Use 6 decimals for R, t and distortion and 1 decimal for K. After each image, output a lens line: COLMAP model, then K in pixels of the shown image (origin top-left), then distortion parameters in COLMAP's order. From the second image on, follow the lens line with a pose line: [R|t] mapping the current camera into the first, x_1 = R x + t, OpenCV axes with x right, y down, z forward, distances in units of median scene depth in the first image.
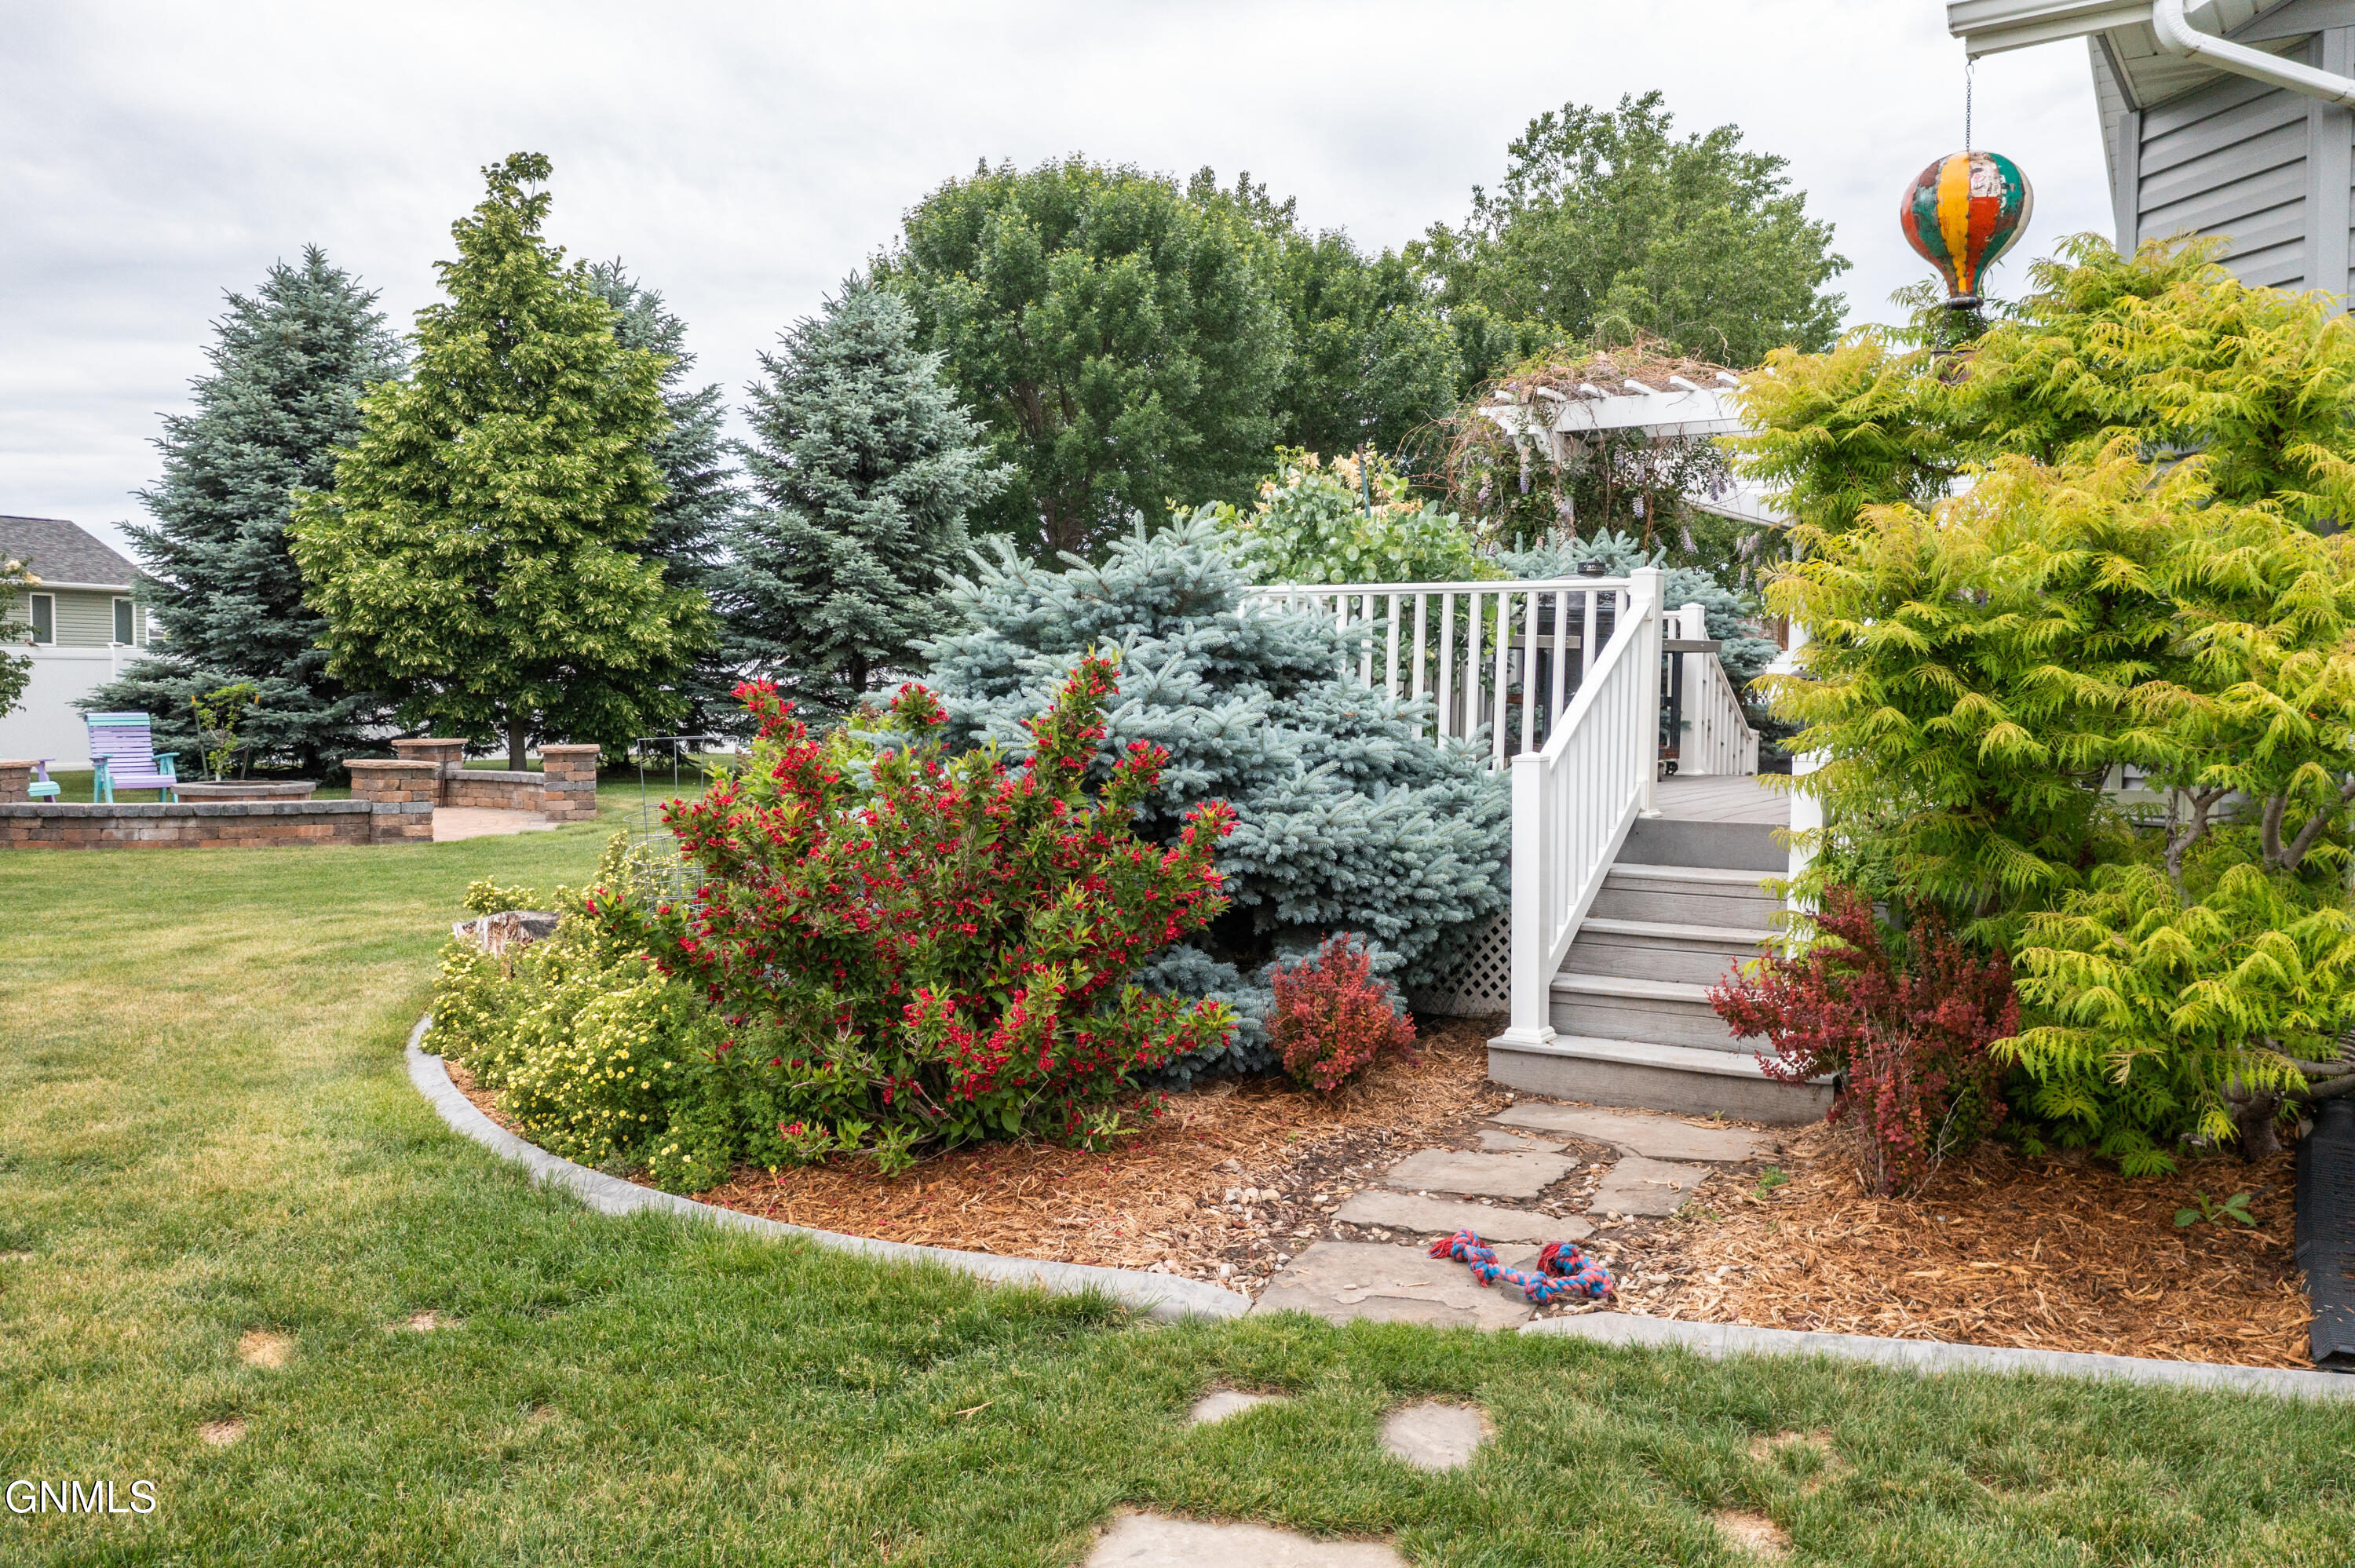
lens RADIAL K [[1867.1, 0, 1167.1], [0, 1867.1, 777.1], [0, 0, 1]] dist [-0.011272, 0.006574]
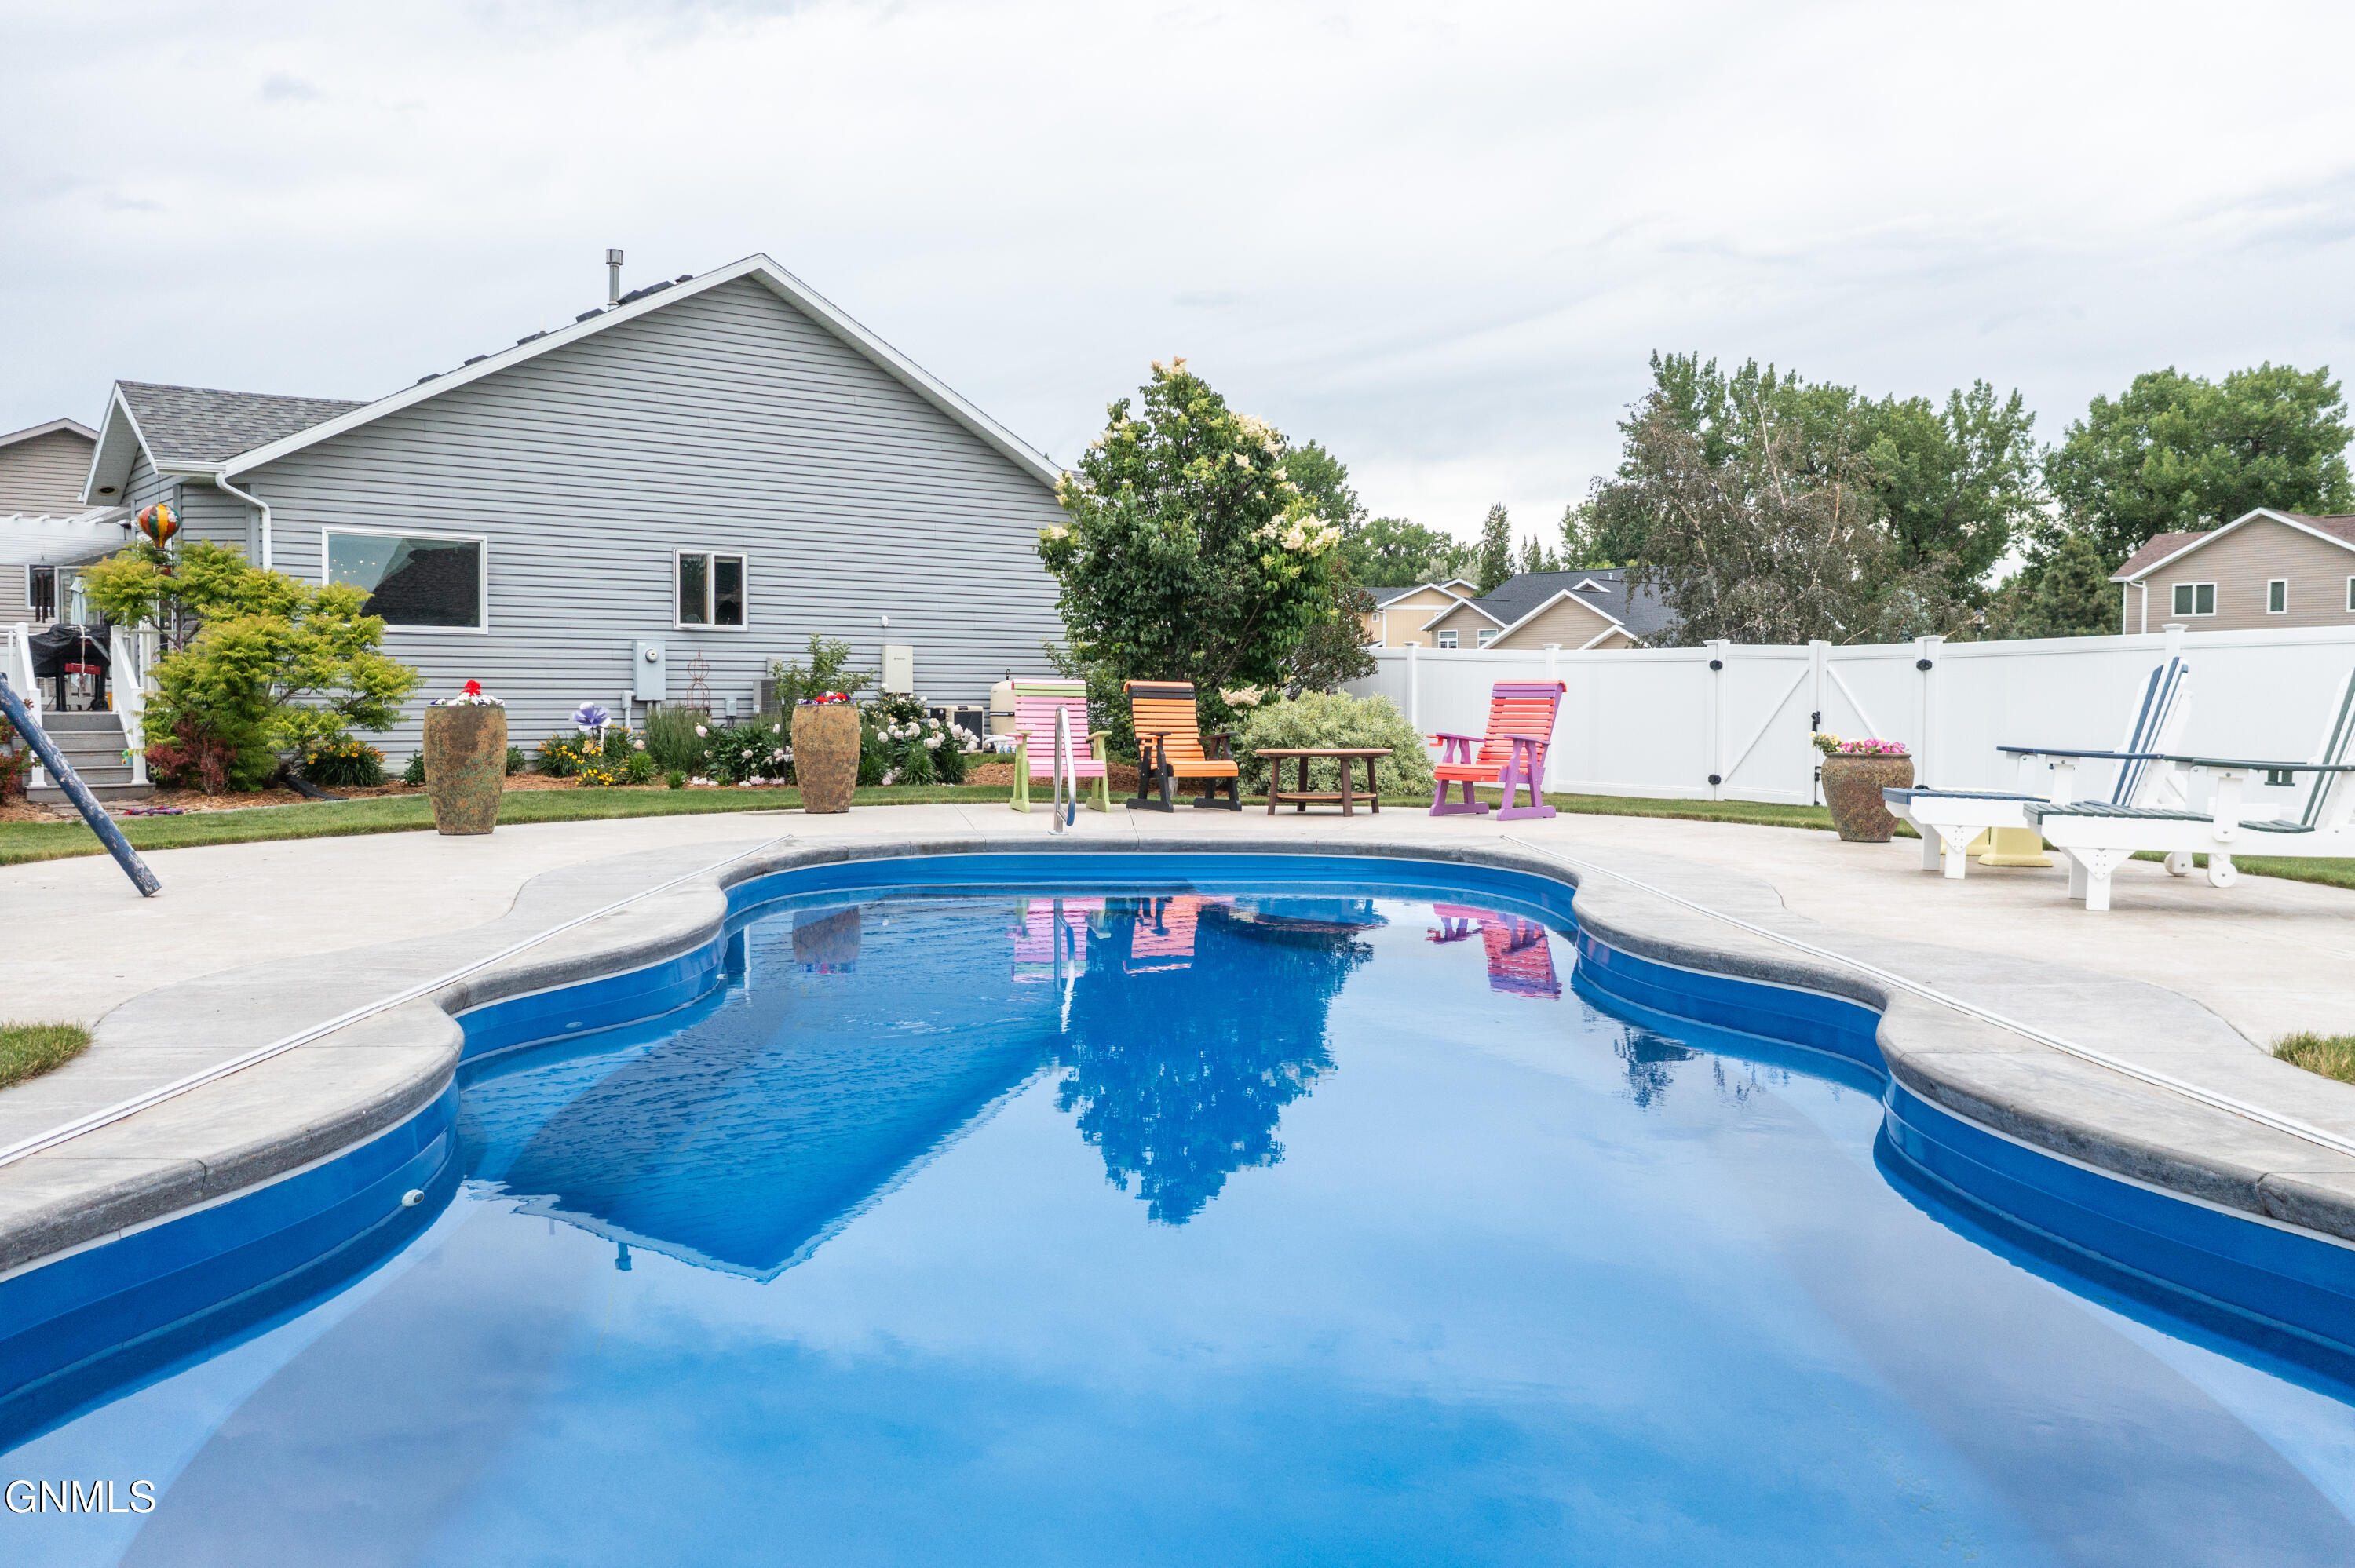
lens RADIAL K [[1867.1, 0, 1172.3], [0, 1867.1, 782.2], [0, 0, 1]] dist [-0.011272, 0.006574]
pose [[0.301430, -0.048349, 0.952262, -0.573723], [0.042199, 0.998411, 0.037334, 0.028036], [-0.952554, 0.028931, 0.302991, -0.441949]]
